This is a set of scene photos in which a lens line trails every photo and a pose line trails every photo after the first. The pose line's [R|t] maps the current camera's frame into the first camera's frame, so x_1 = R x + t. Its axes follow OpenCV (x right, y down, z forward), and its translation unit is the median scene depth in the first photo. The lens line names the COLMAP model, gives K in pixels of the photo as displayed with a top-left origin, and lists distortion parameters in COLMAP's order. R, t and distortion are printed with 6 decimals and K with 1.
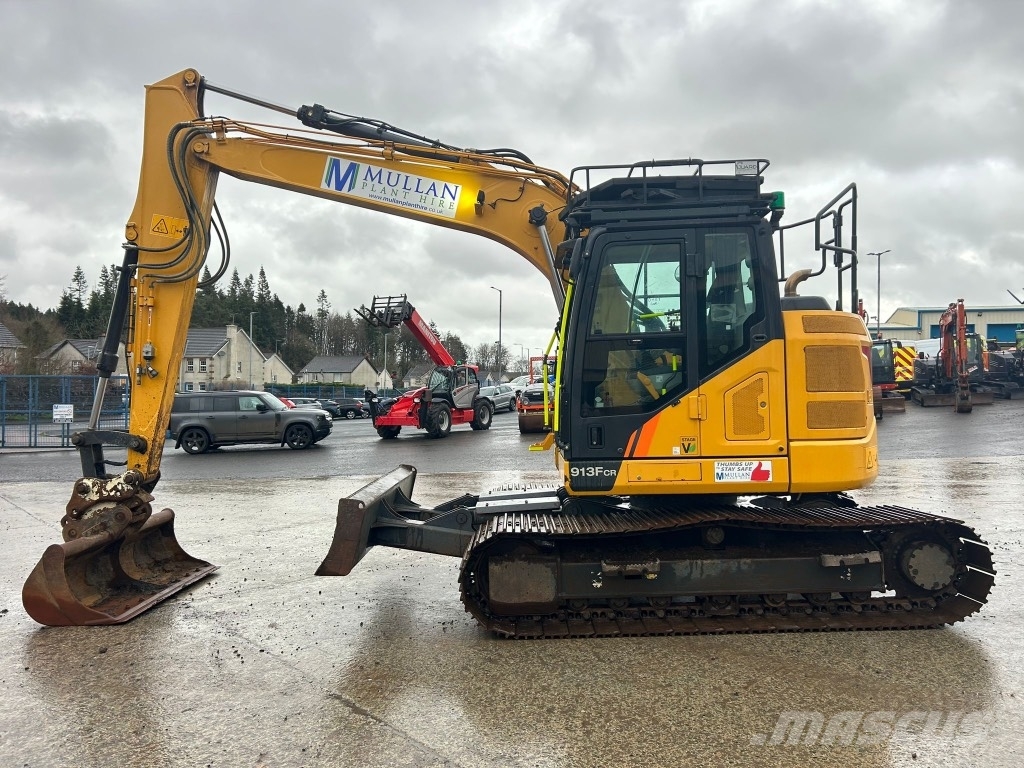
lens RADIAL K [[770.0, 0, 515.9], [0, 770.0, 377.1], [0, 0, 1]] dist [0.074192, -0.093050]
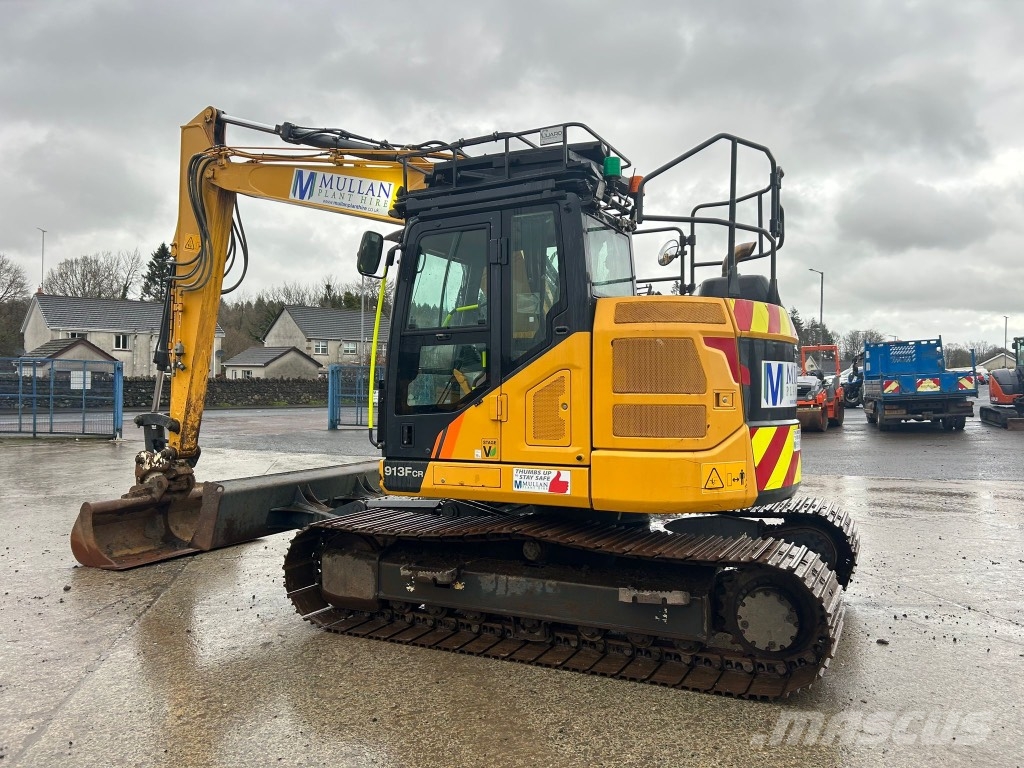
lens RADIAL K [[770.0, 0, 515.9], [0, 770.0, 377.1], [0, 0, 1]] dist [0.074192, -0.093050]
pose [[0.893524, 0.009036, -0.448924, 0.580943], [-0.003297, 0.999903, 0.013564, -0.008029], [0.449002, -0.010639, 0.893467, 0.176950]]
